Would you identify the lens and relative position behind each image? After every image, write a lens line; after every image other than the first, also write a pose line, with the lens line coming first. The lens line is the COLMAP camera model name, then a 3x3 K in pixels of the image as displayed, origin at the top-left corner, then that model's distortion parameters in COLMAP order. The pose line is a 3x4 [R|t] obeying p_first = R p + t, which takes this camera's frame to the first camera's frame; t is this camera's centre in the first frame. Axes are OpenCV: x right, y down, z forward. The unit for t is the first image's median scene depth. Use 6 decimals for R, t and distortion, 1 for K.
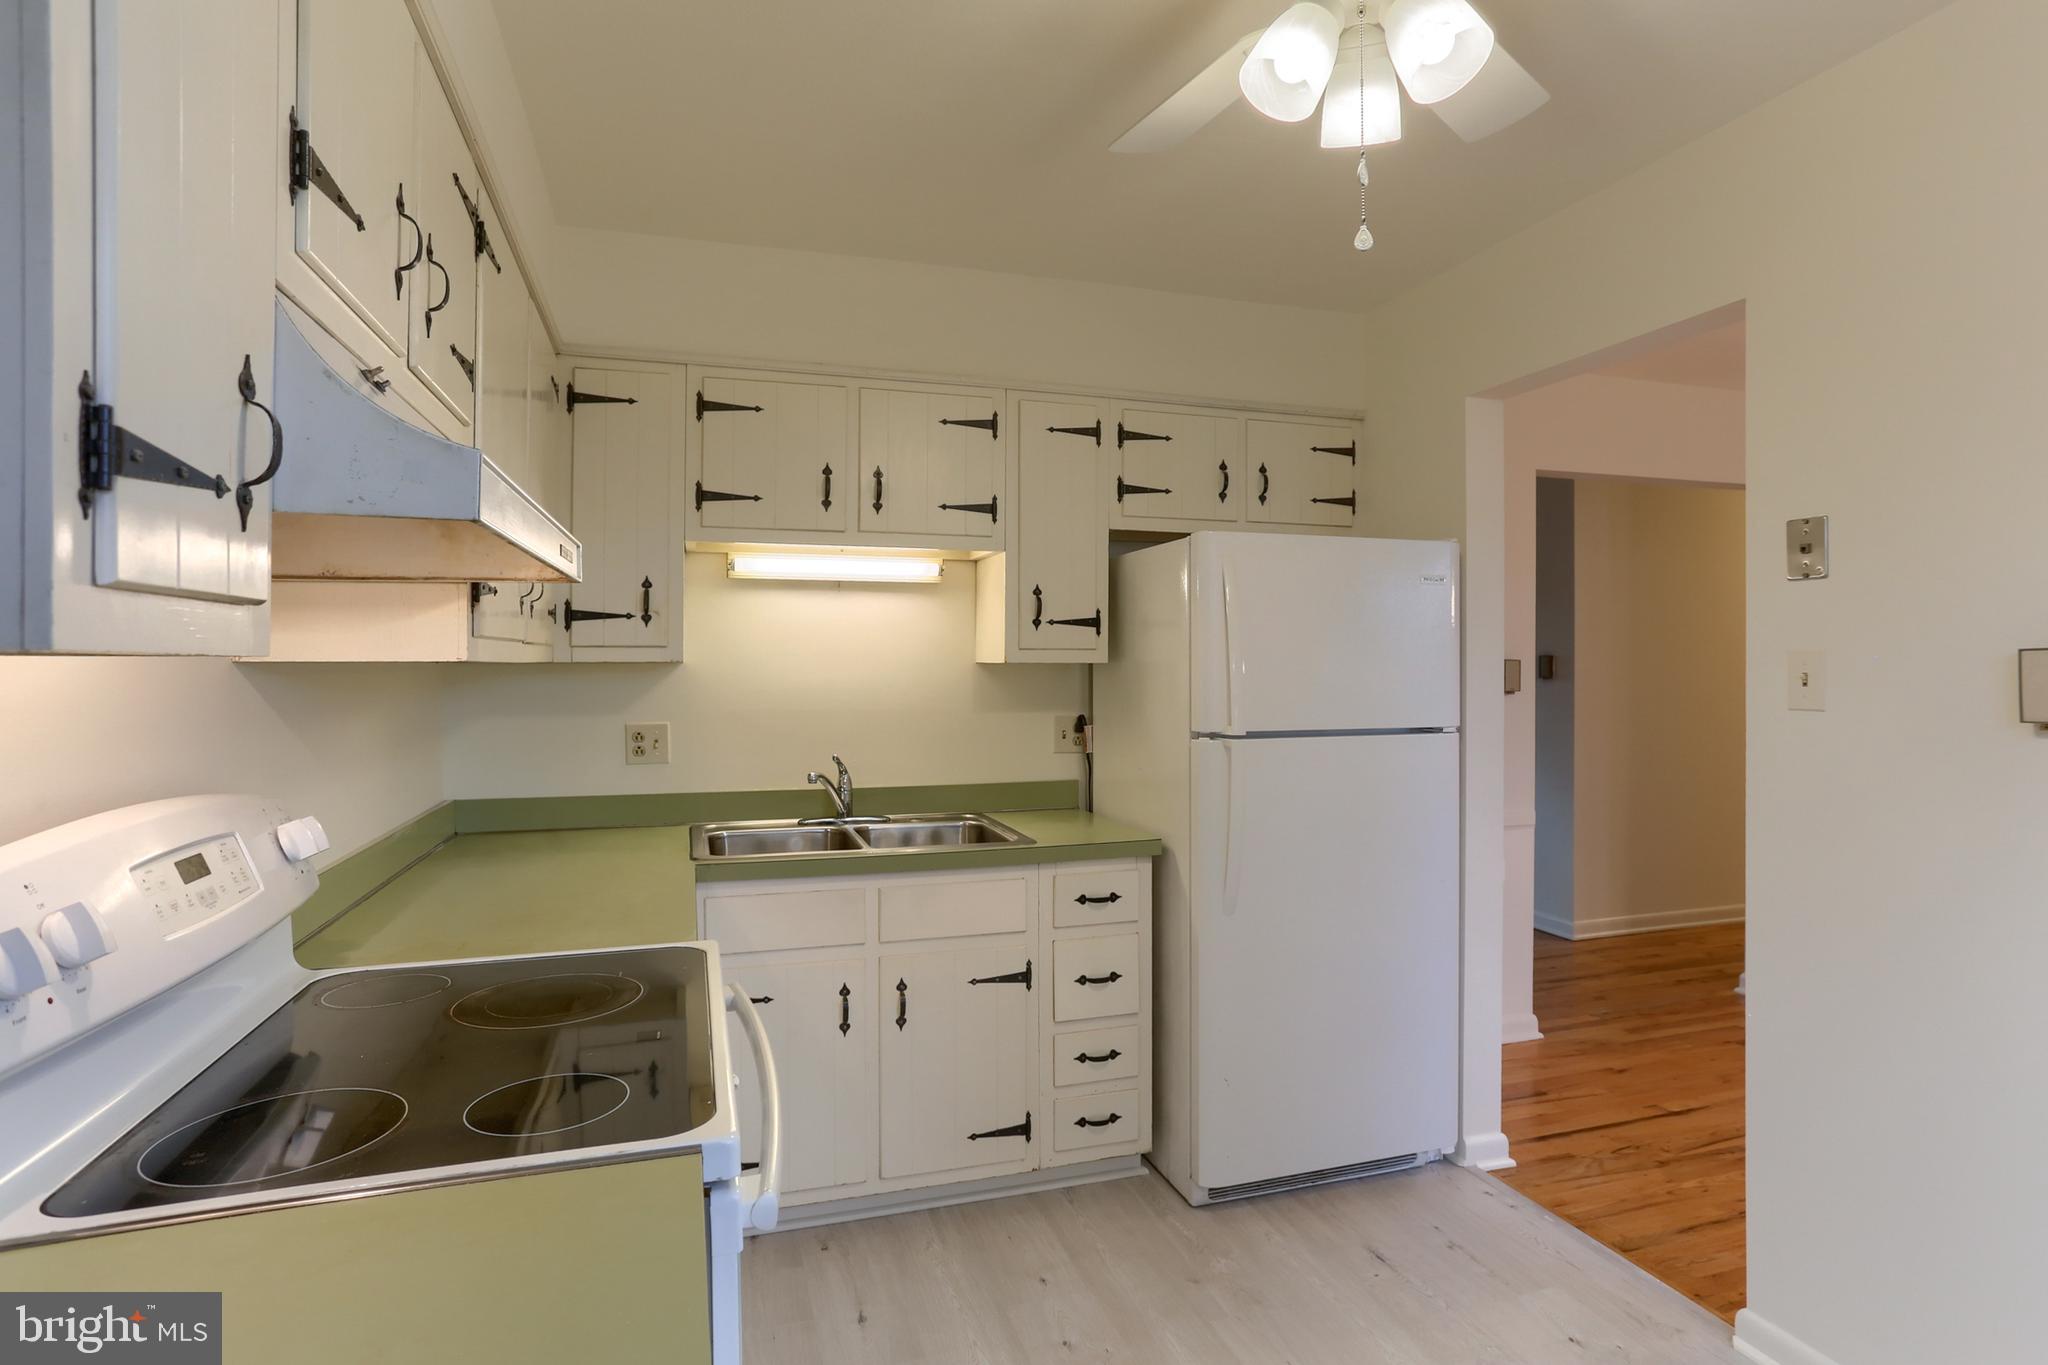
lens RADIAL K [[1066.4, 0, 1025.5], [0, 1066.4, 659.7], [0, 0, 1]] dist [-0.065441, 0.036822]
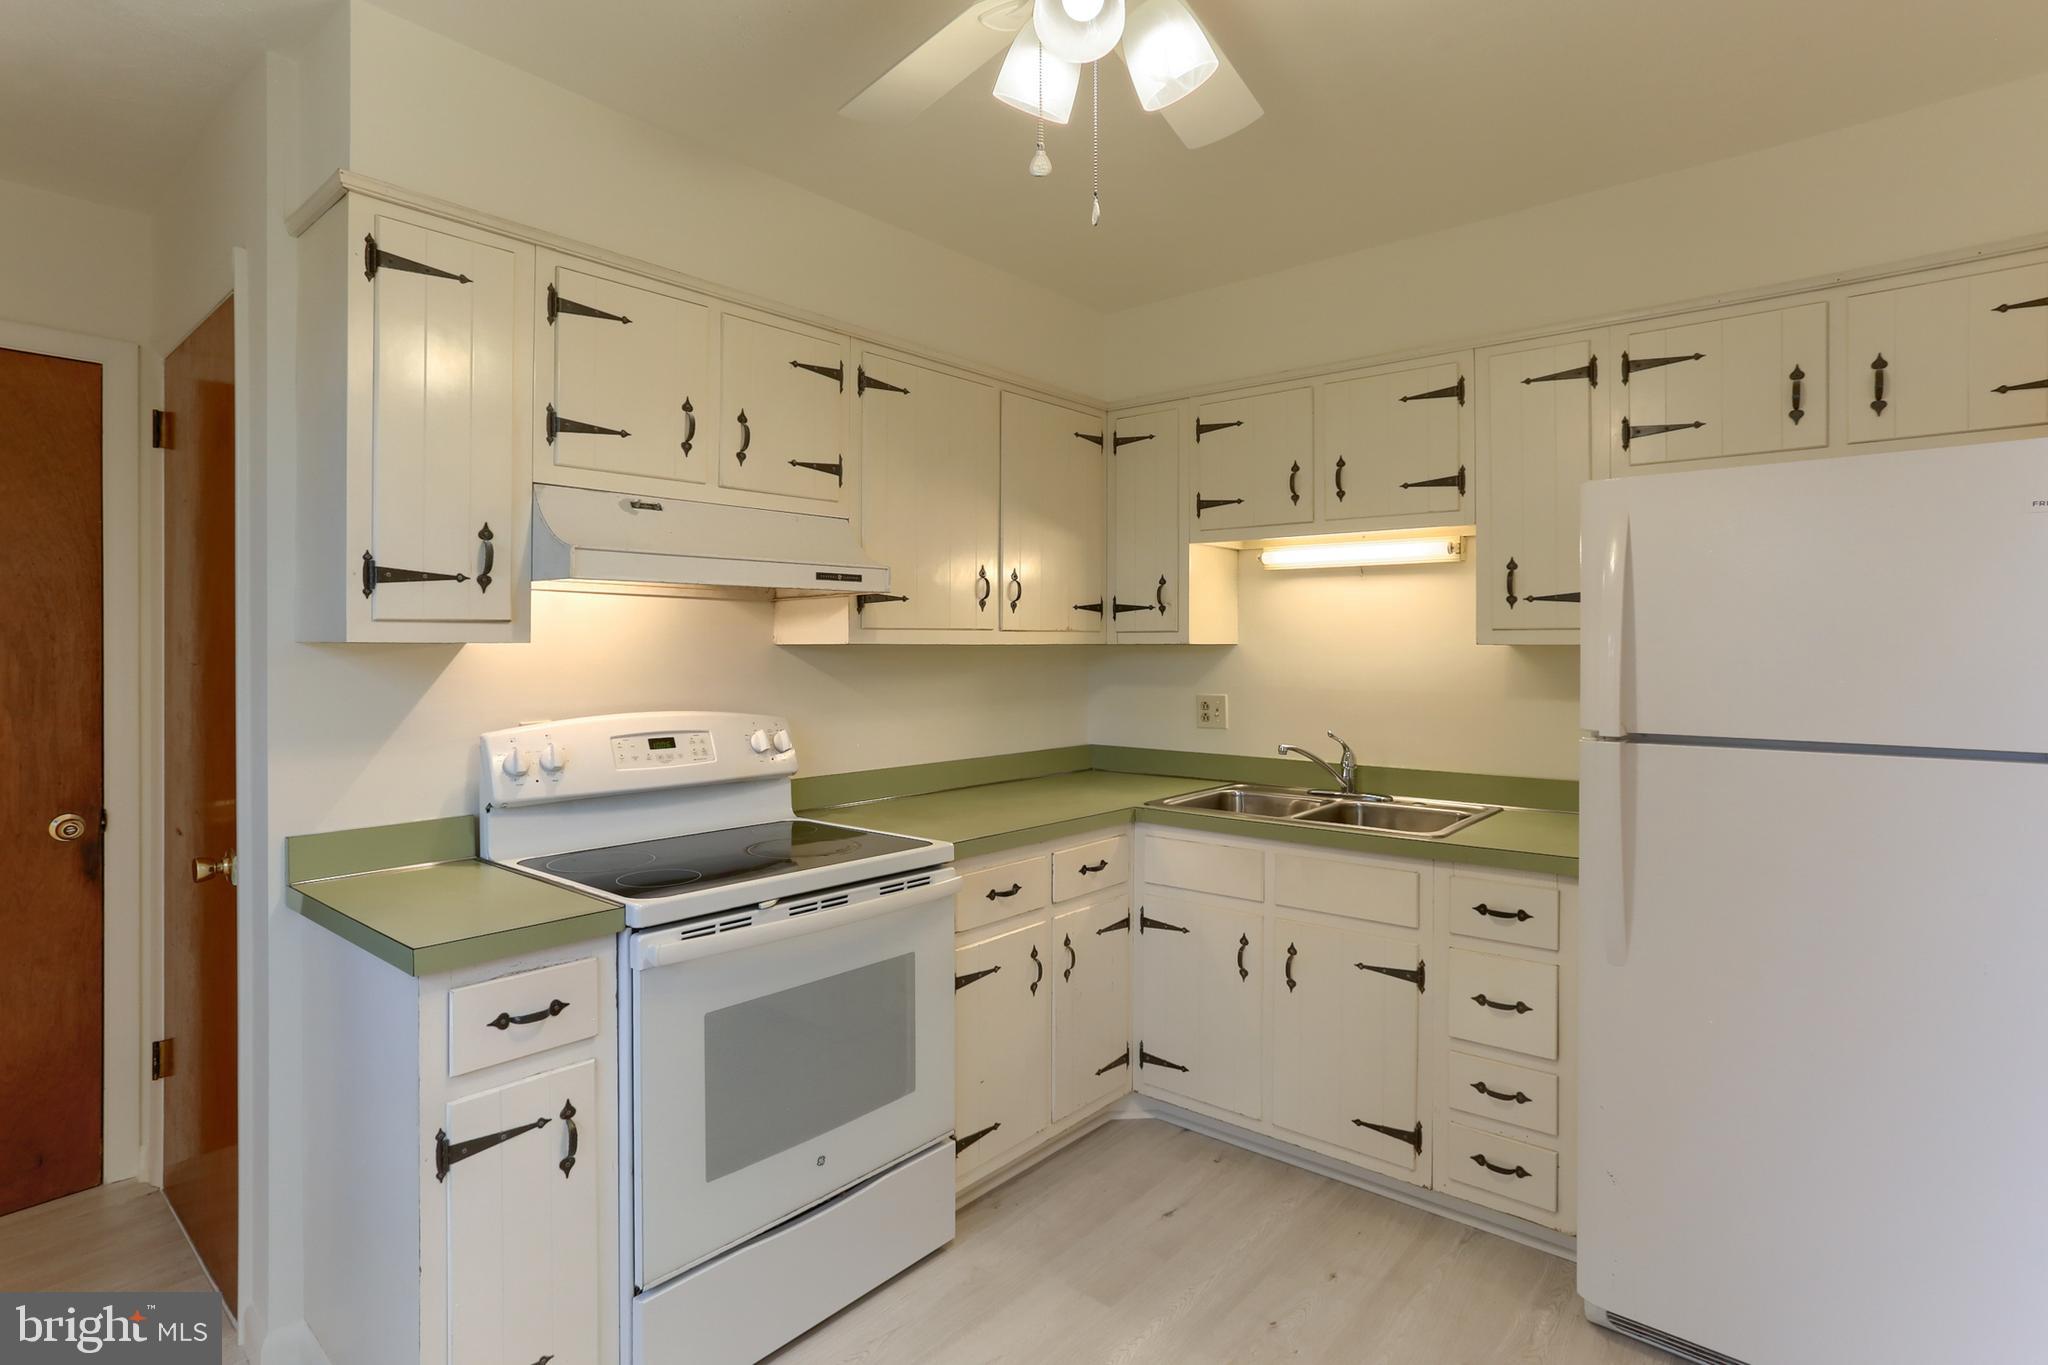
lens RADIAL K [[1013.7, 0, 1043.0], [0, 1013.7, 646.5], [0, 0, 1]] dist [-0.051412, 0.030242]
pose [[0.541354, 0.001293, -0.840794, 0.543463], [0.002135, 0.999993, 0.002913, 0.001128], [0.840792, -0.003372, 0.541348, 0.225703]]
